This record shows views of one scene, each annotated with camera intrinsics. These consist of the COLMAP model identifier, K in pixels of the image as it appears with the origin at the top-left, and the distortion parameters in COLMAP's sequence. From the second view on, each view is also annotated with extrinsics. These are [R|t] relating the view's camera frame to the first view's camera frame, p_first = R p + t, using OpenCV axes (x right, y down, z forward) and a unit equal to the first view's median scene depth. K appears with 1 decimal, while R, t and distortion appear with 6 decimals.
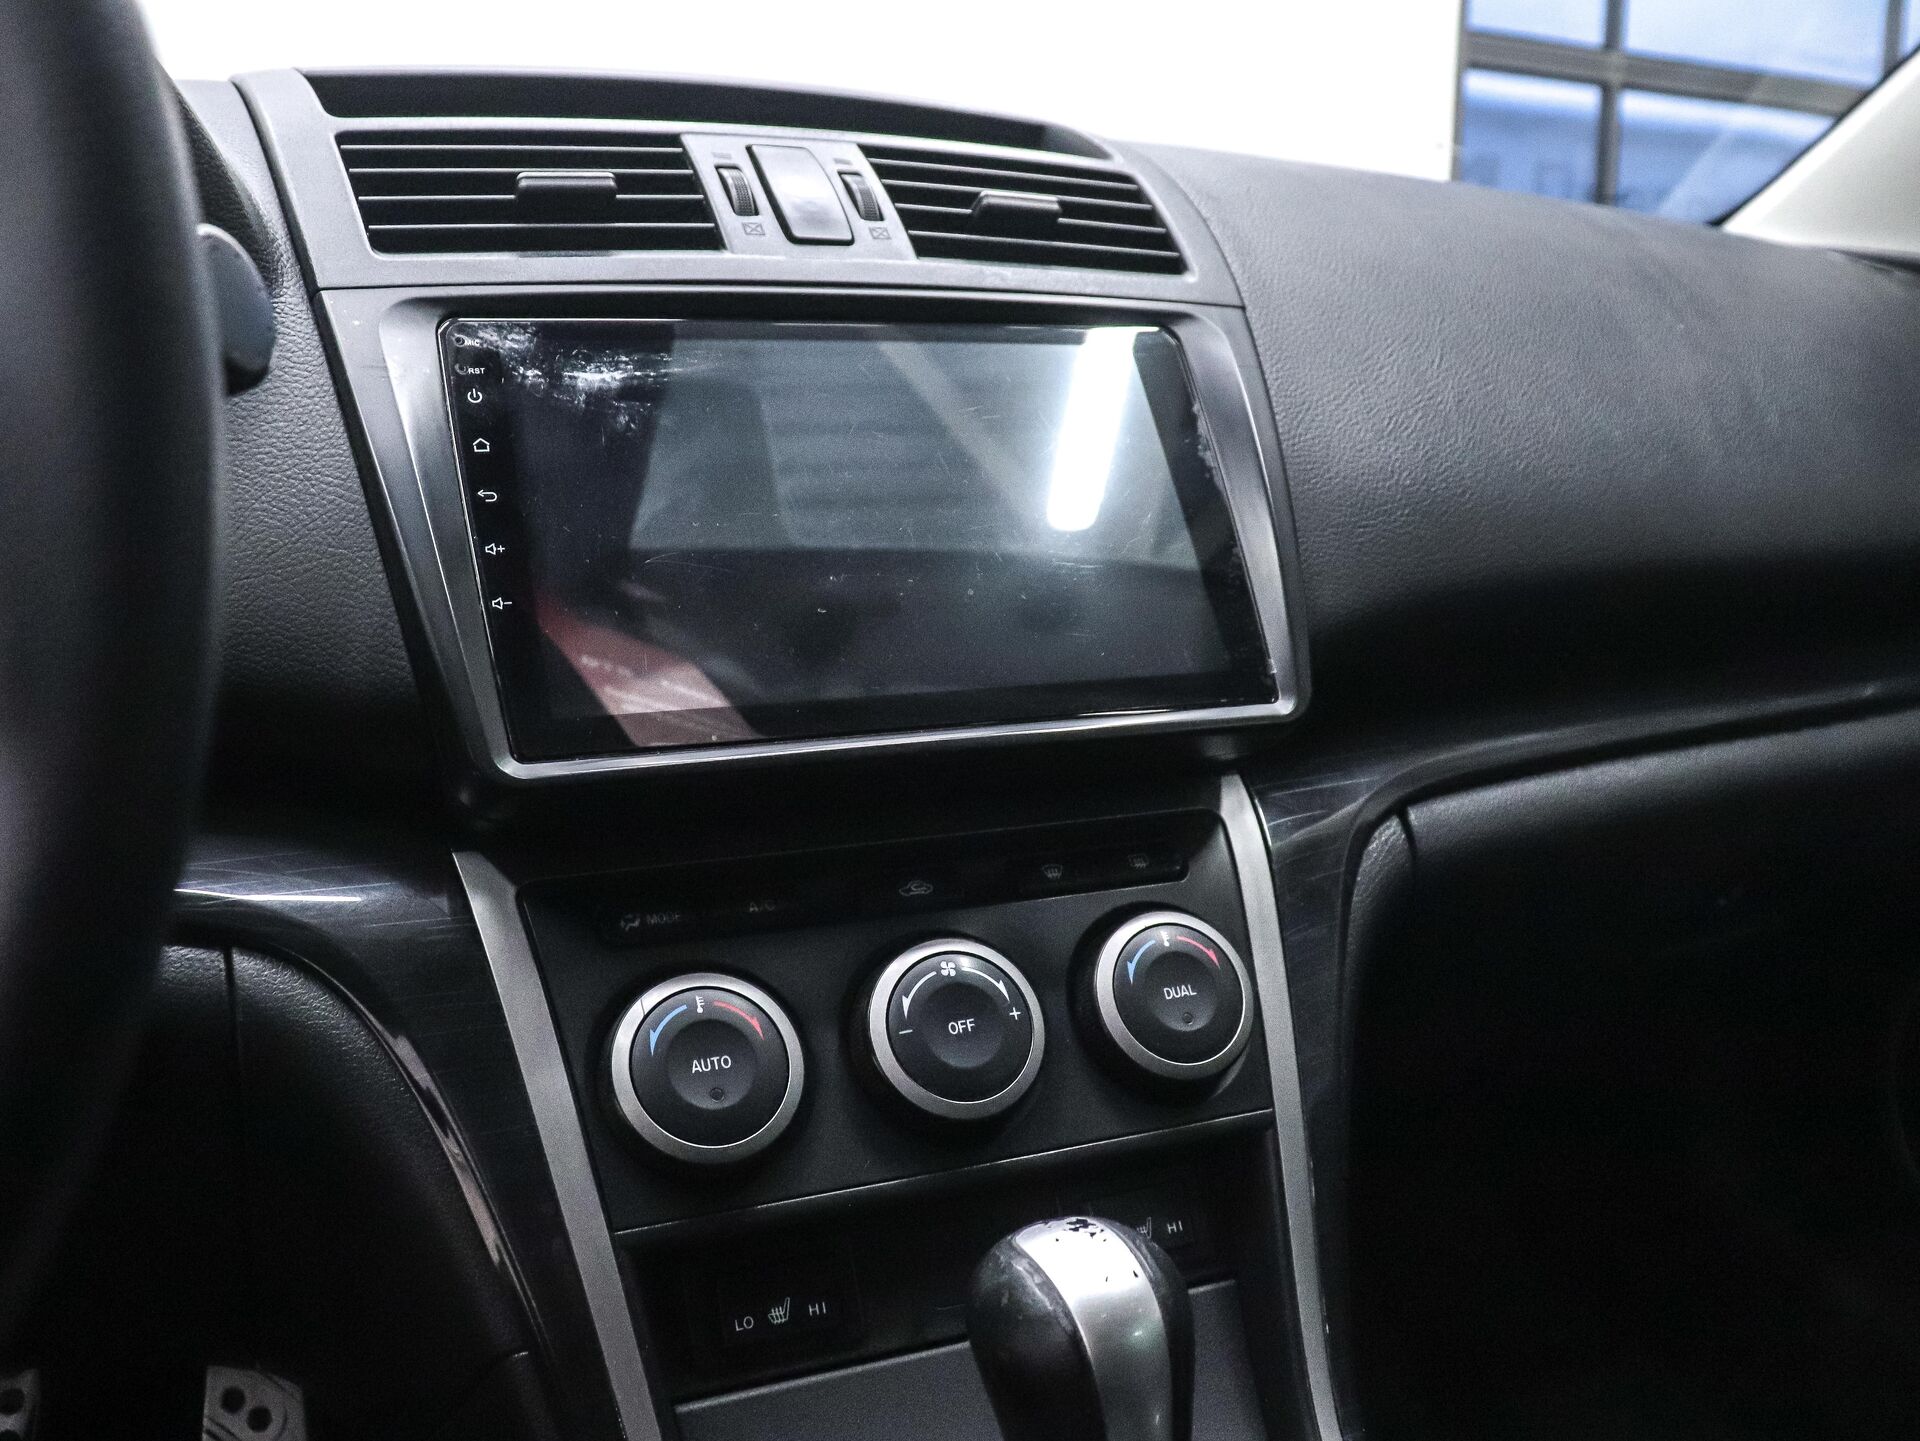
lens RADIAL K [[1742.8, 0, 960.0], [0, 1742.8, 720.5], [0, 0, 1]] dist [-0.183133, 0.147958]
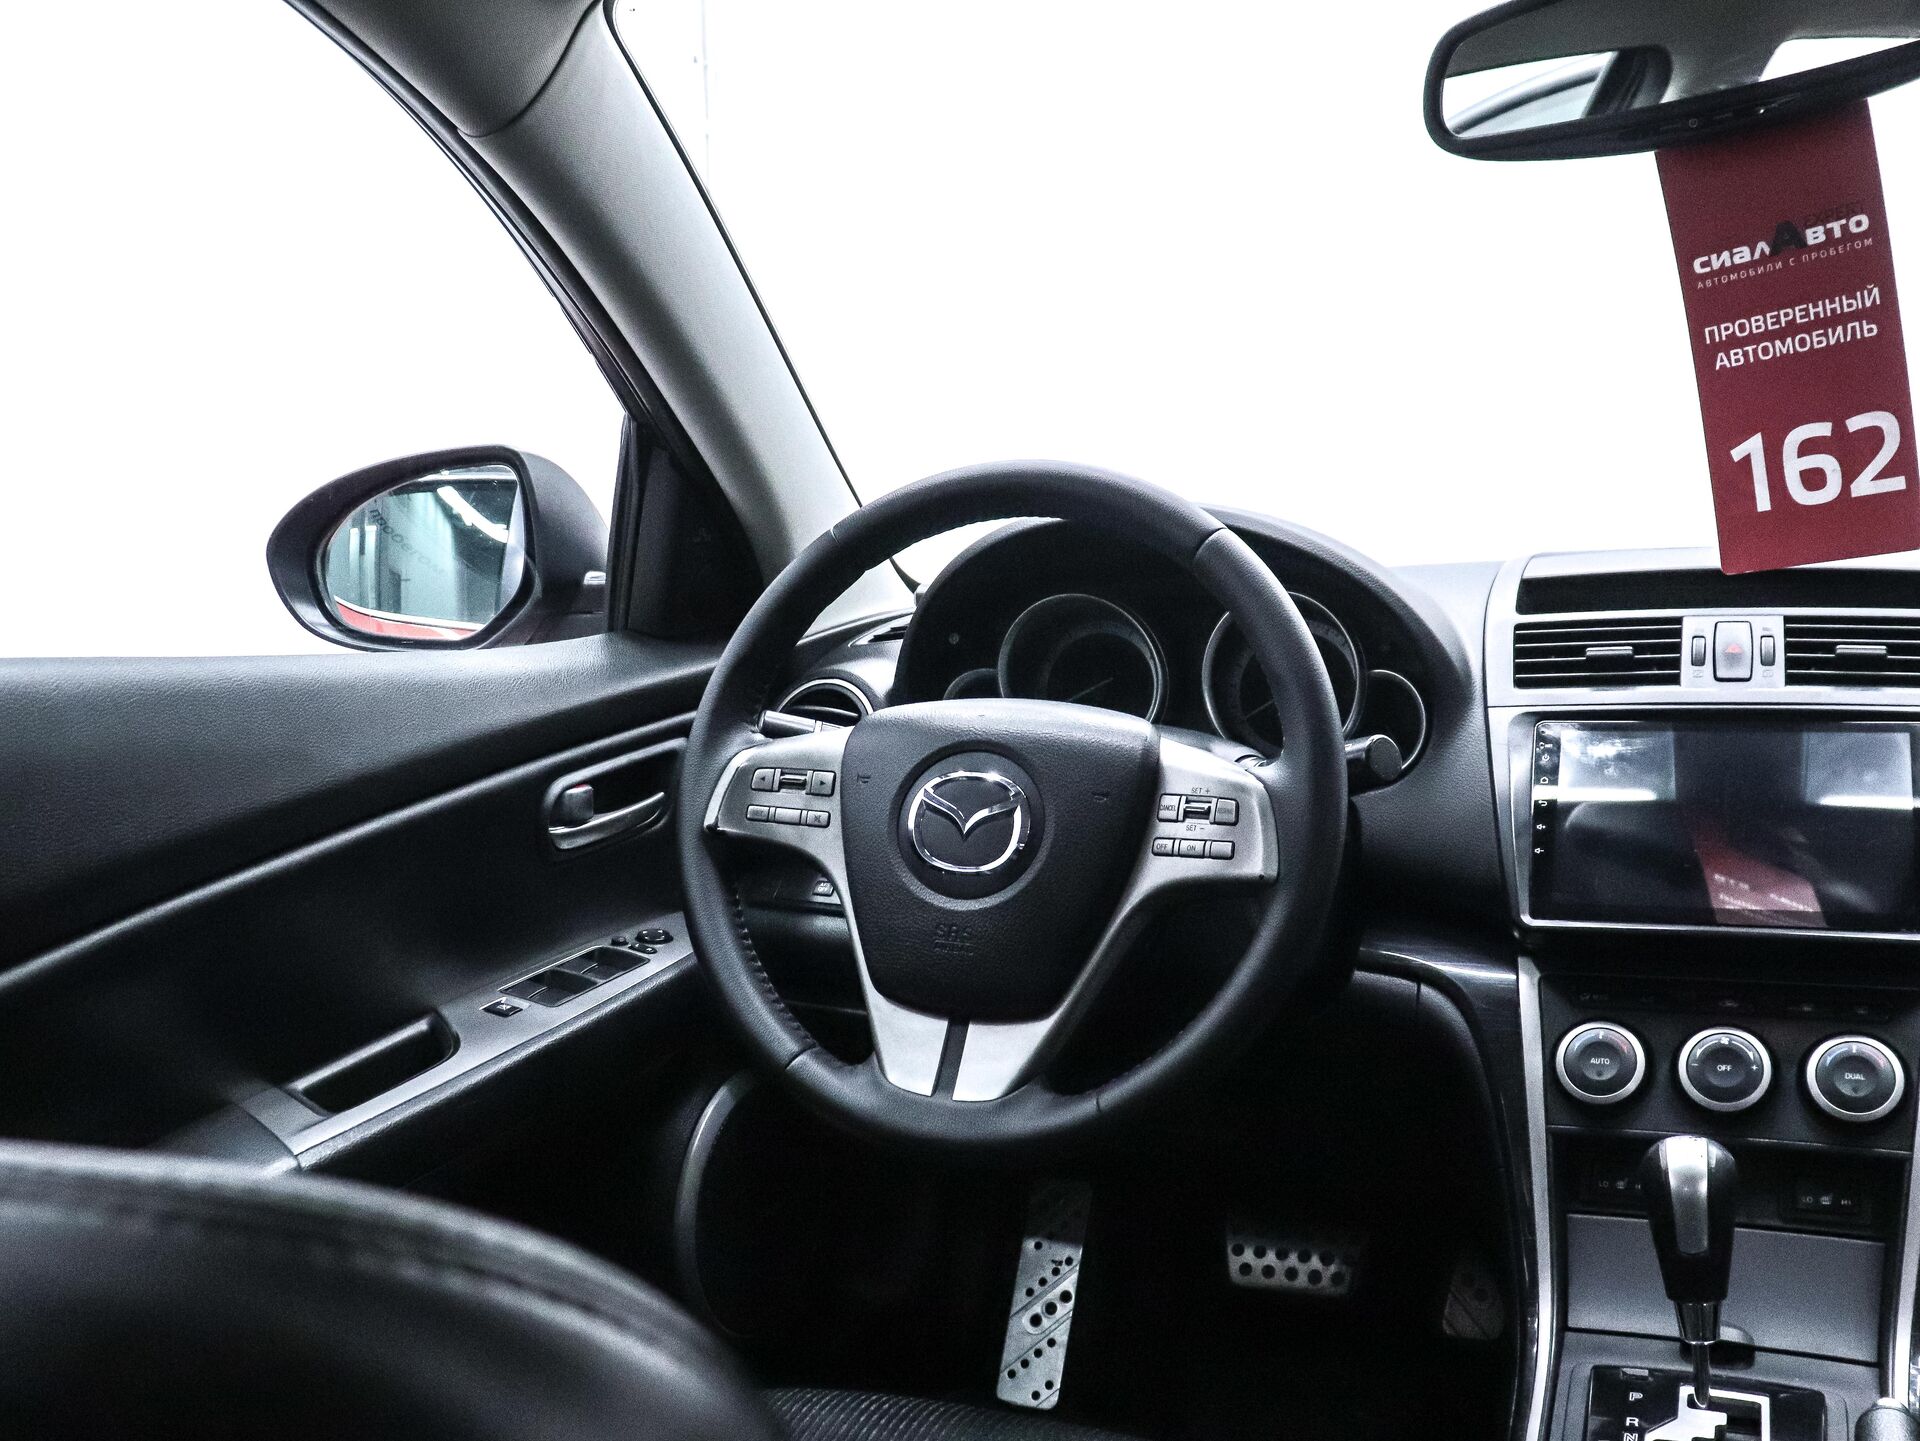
lens RADIAL K [[1742.8, 0, 960.0], [0, 1742.8, 720.5], [0, 0, 1]] dist [-0.183133, 0.147958]
pose [[0.653860, 0.029543, -0.756038, 0.915463], [-0.107117, 0.992787, -0.053847, -0.032383], [0.748994, 0.116193, 0.652309, -1.063063]]
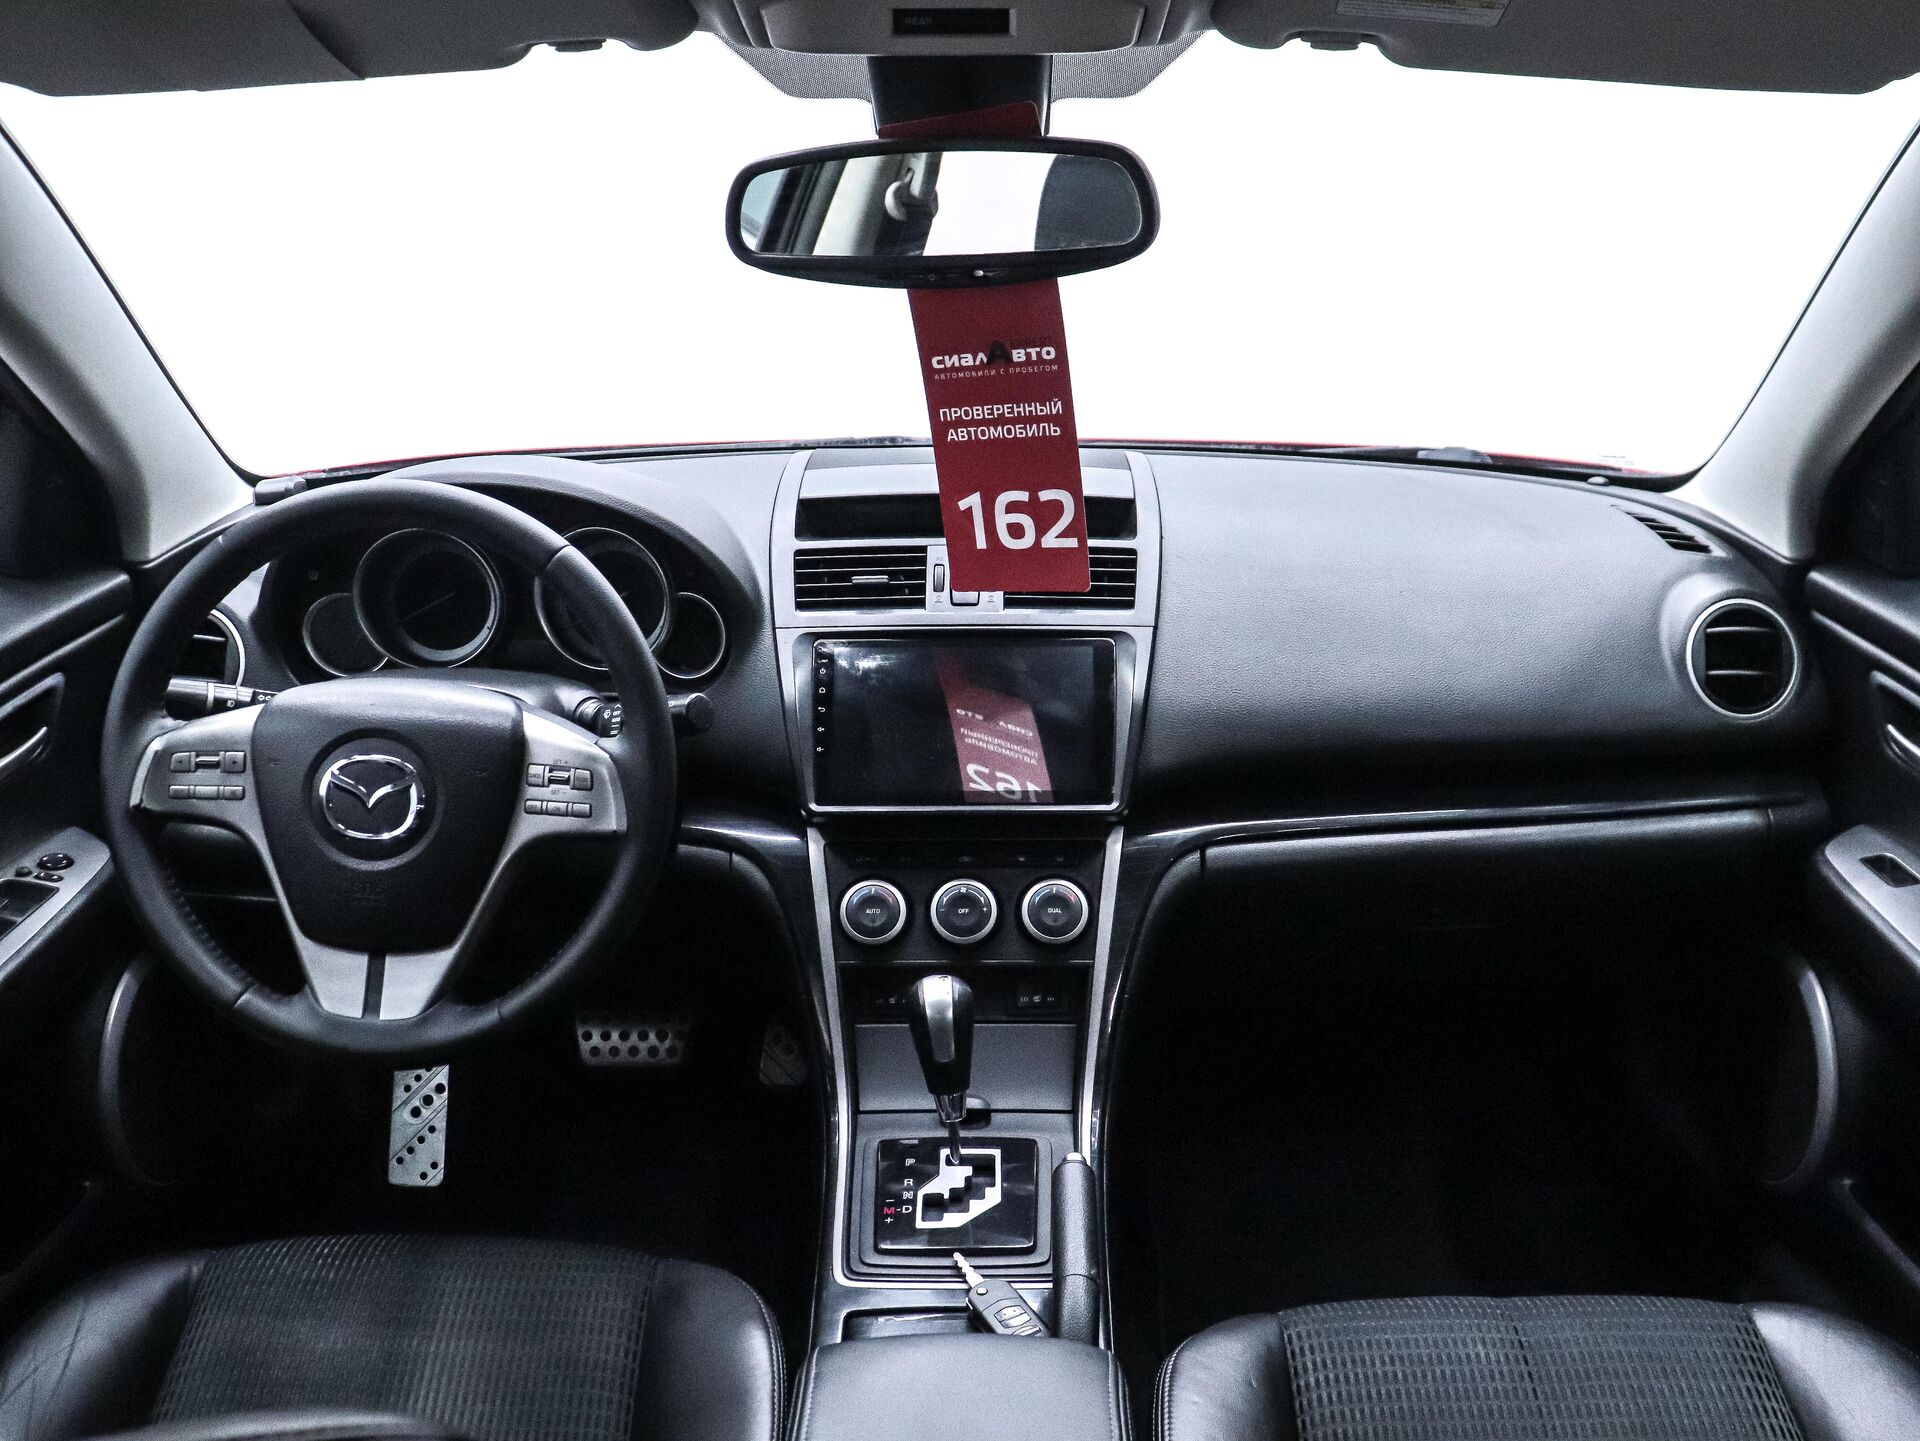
lens RADIAL K [[1742.8, 0, 960.0], [0, 1742.8, 720.5], [0, 0, 1]] dist [-0.183133, 0.147958]
pose [[0.903713, 0.101558, -0.415920, 1.132075], [-0.064516, 0.992669, 0.102207, -0.415797], [0.423251, -0.065533, 0.903639, -1.524672]]
